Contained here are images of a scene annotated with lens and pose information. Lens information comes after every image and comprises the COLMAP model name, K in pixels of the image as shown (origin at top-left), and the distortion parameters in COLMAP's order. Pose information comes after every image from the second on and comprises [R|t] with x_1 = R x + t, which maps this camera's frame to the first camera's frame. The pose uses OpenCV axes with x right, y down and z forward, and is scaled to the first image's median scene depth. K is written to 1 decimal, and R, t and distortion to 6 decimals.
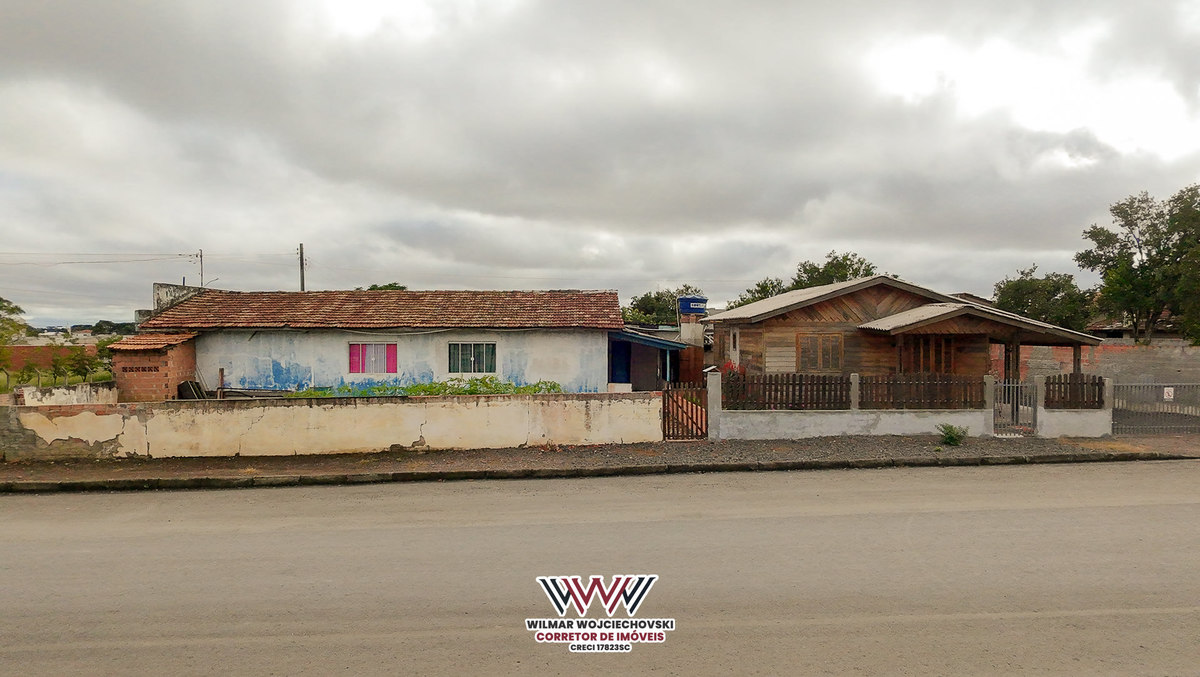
lens RADIAL K [[772.6, 0, 600.0], [0, 772.6, 338.5], [0, 0, 1]] dist [0.005098, 0.001628]
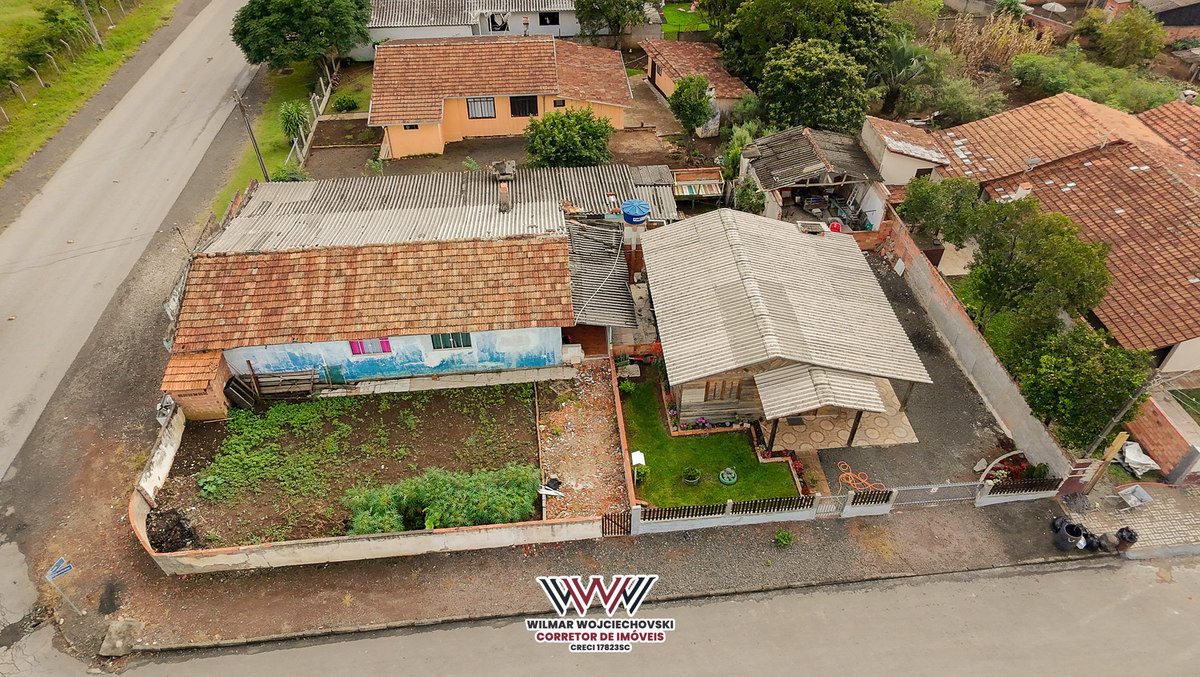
lens RADIAL K [[772.6, 0, 600.0], [0, 772.6, 338.5], [0, 0, 1]] dist [0.005098, 0.001628]
pose [[0.998114, -0.040409, 0.046218, 0.014118], [-0.001060, 0.741379, 0.671085, -0.807080], [-0.061383, -0.669868, 0.739938, 0.079353]]
